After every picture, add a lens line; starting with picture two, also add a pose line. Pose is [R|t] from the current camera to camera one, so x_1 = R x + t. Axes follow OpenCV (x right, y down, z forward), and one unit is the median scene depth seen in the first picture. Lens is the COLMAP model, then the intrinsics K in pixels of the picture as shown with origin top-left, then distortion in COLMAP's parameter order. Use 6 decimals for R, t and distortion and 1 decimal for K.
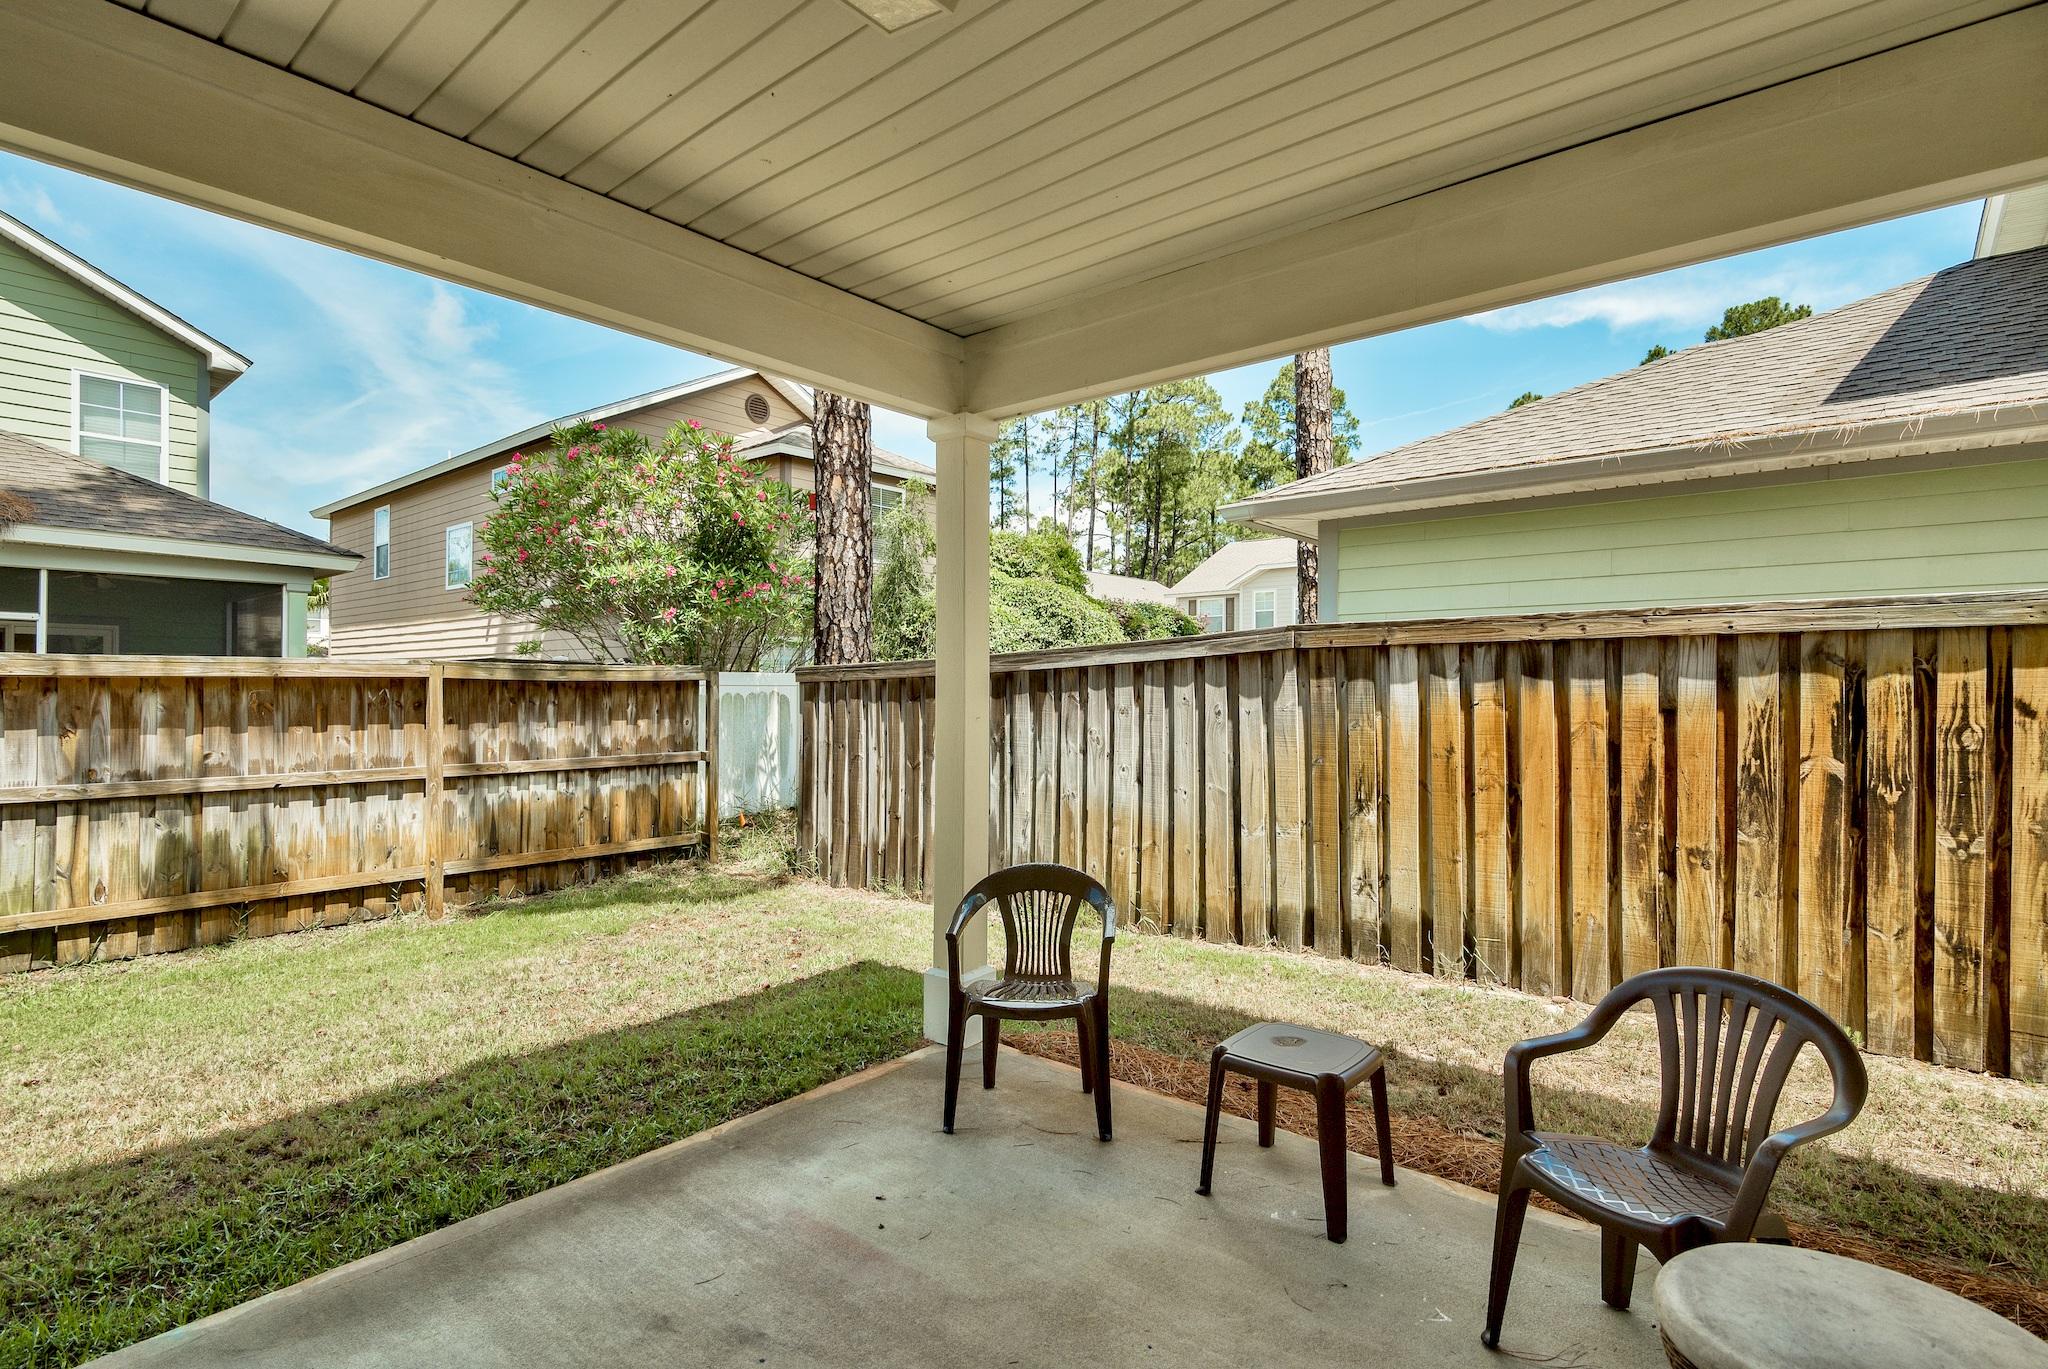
lens RADIAL K [[1004.2, 0, 1020.2], [0, 1004.2, 683.1], [0, 0, 1]] dist [-0.000902, -0.000151]
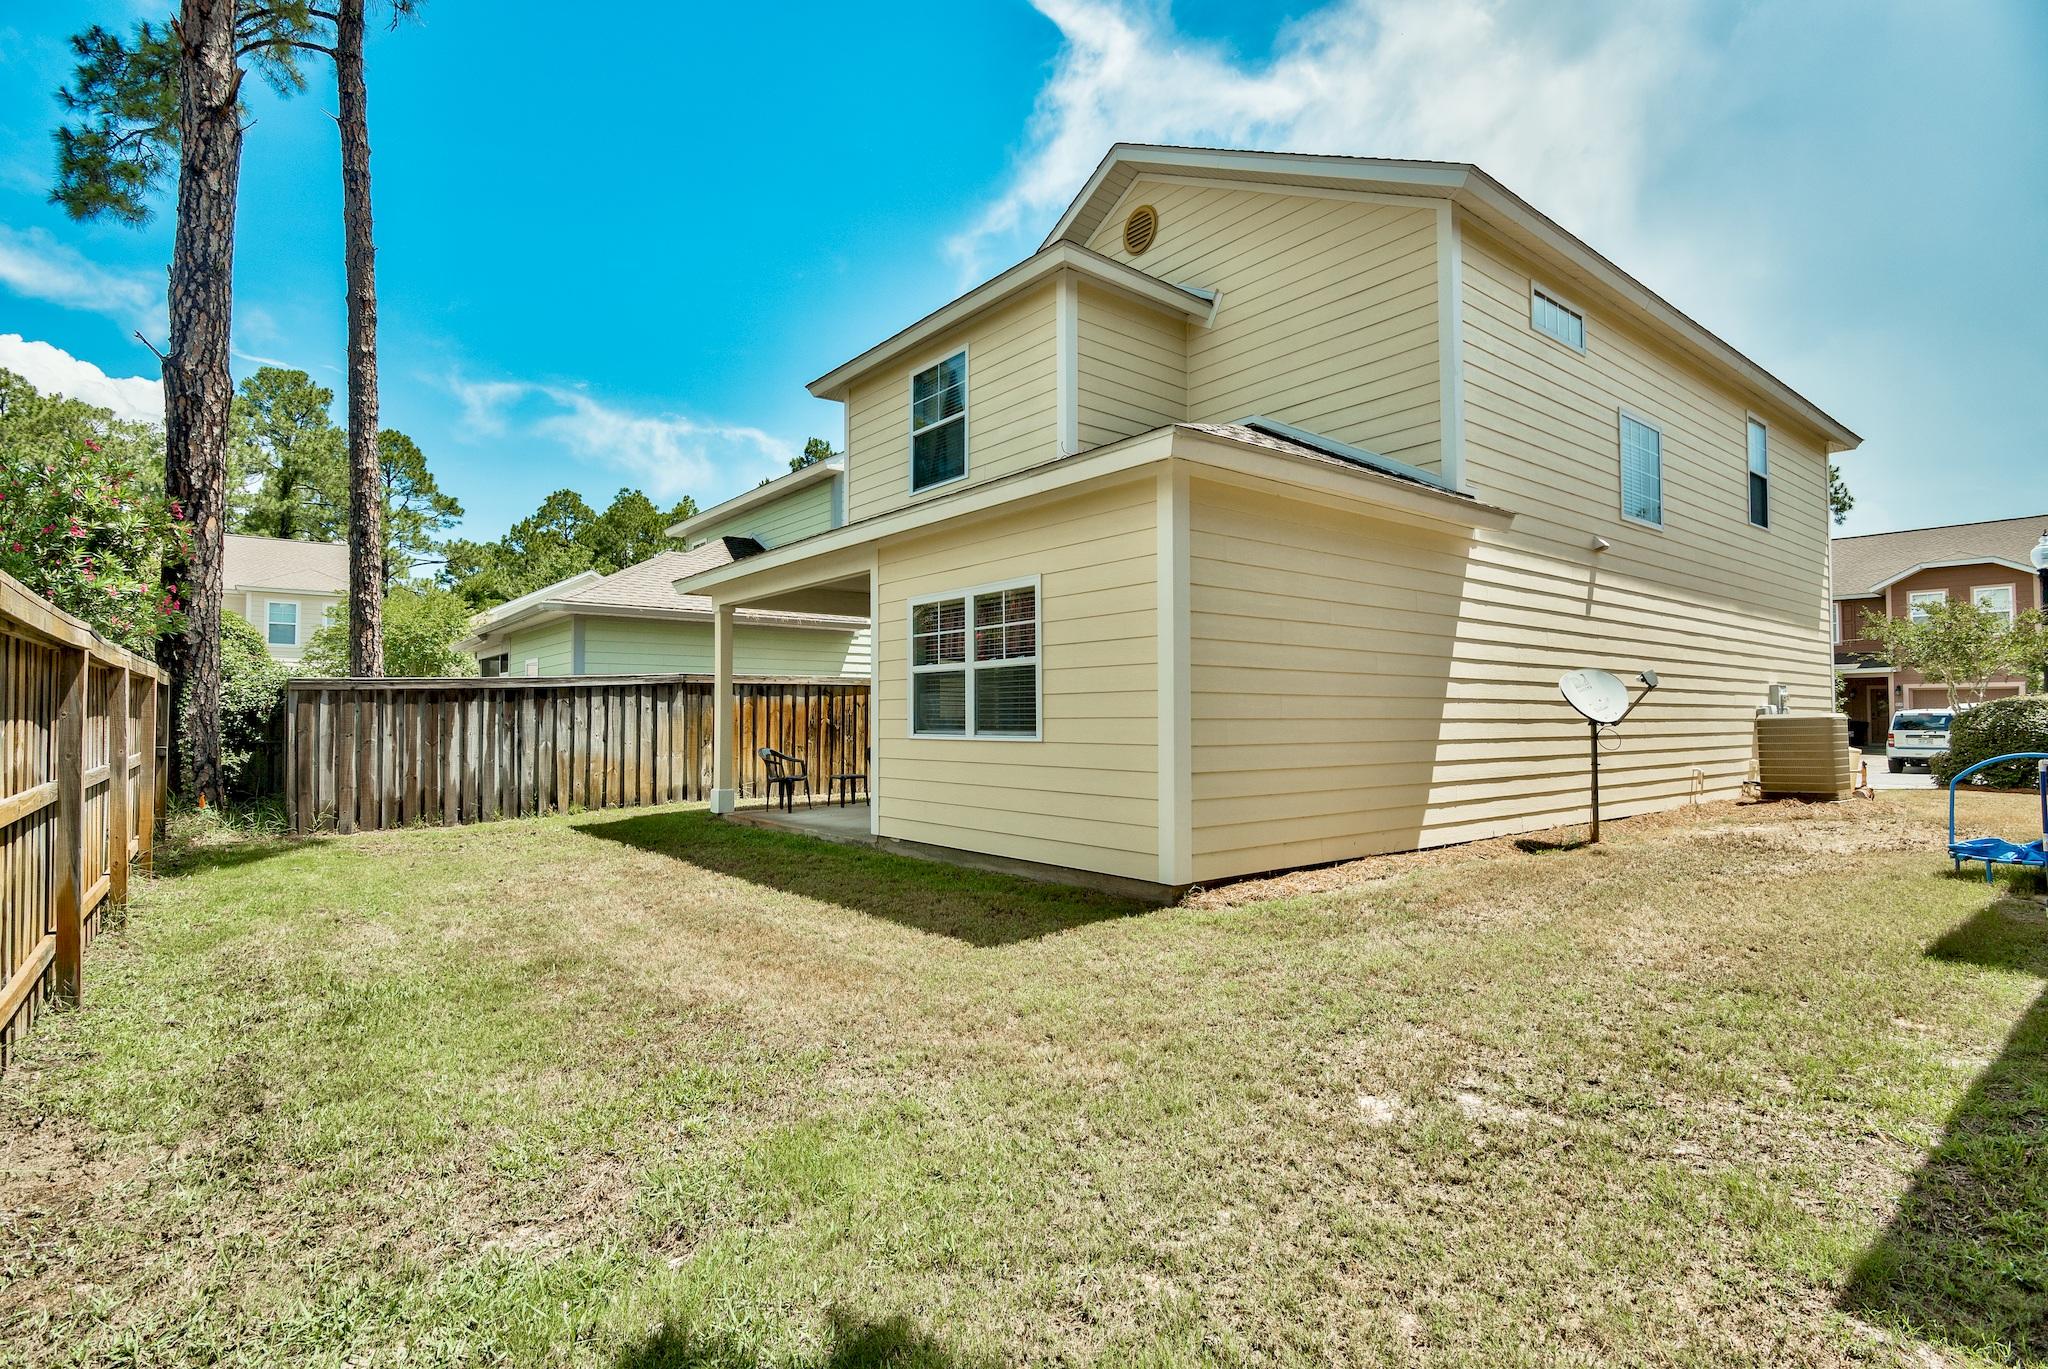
lens RADIAL K [[1004.2, 0, 1019.3], [0, 1004.2, 687.8], [0, 0, 1]] dist [-0.000902, -0.000151]
pose [[0.173913, 0.024379, 0.984459, -2.066556], [-0.006271, 0.999701, -0.023649, 0.032371], [-0.984741, -0.002061, 0.174014, -0.281571]]
